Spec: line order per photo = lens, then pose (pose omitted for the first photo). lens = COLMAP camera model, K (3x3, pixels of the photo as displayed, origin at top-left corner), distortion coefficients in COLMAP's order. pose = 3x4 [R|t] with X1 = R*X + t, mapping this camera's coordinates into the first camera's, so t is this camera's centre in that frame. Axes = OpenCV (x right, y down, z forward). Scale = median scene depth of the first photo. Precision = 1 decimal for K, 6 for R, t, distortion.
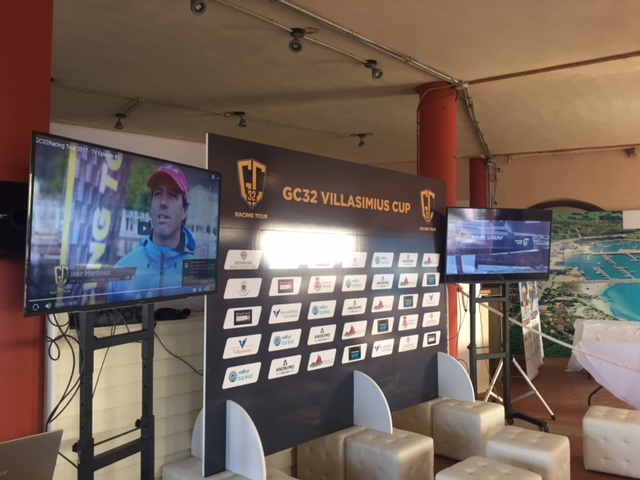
lens RADIAL K [[580.8, 0, 319.8], [0, 580.8, 238.2], [0, 0, 1]] dist [0.049817, 0.007162]
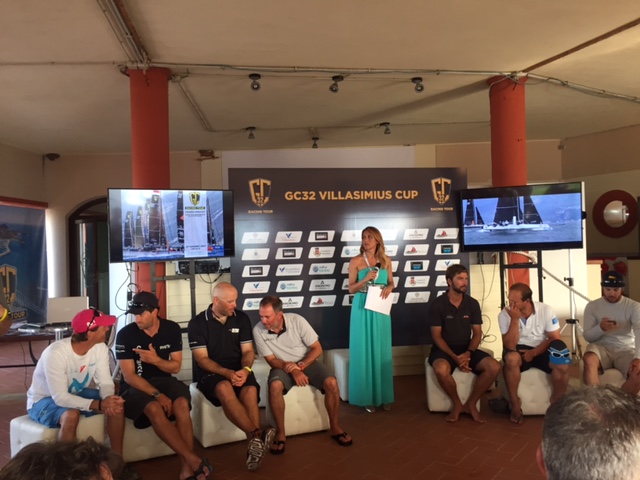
lens RADIAL K [[580.8, 0, 320.3], [0, 580.8, 240.2], [0, 0, 1]] dist [0.049817, 0.007162]
pose [[0.753148, -0.018458, -0.657592, 0.969907], [0.048845, 0.998416, 0.027918, 0.004301], [0.656035, -0.053146, 0.752857, -0.146228]]
